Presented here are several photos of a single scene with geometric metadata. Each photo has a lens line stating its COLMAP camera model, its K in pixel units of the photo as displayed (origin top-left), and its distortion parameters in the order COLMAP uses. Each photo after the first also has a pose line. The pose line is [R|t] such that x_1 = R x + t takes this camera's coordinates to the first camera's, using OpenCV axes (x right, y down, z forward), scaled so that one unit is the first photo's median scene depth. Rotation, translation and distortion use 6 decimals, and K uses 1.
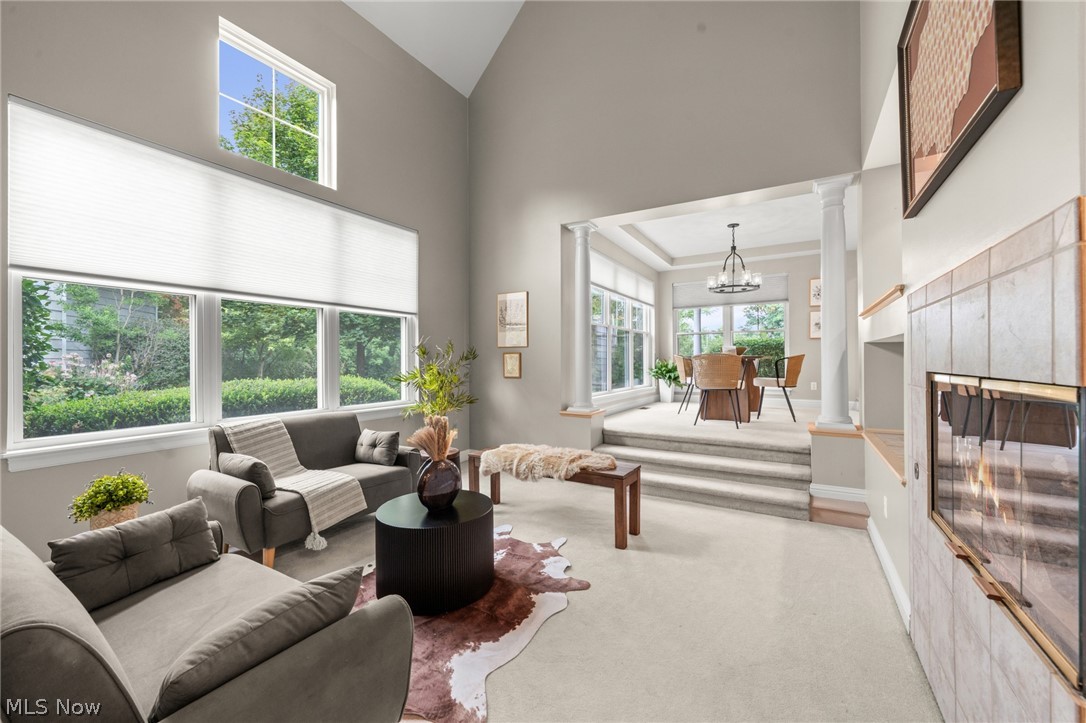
lens RADIAL K [[432.1, 0, 541.1], [0, 432.1, 357.9], [0, 0, 1]] dist [-0.001764, -0.000039]
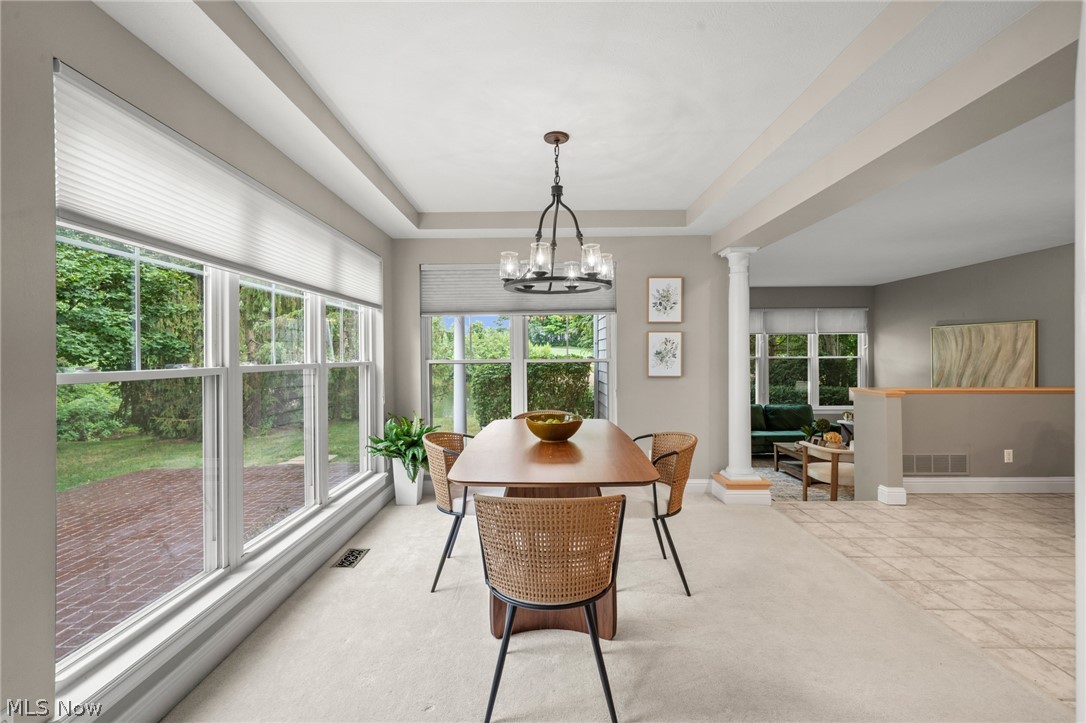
lens RADIAL K [[481.6, 0, 536.4], [0, 481.6, 355.6], [0, 0, 1]] dist [-0.004442, -0.000273]
pose [[0.864949, -0.003603, 0.501847, 0.159847], [0.000006, 0.999974, 0.007168, -0.080027], [-0.501860, -0.006196, 0.864927, 0.509842]]
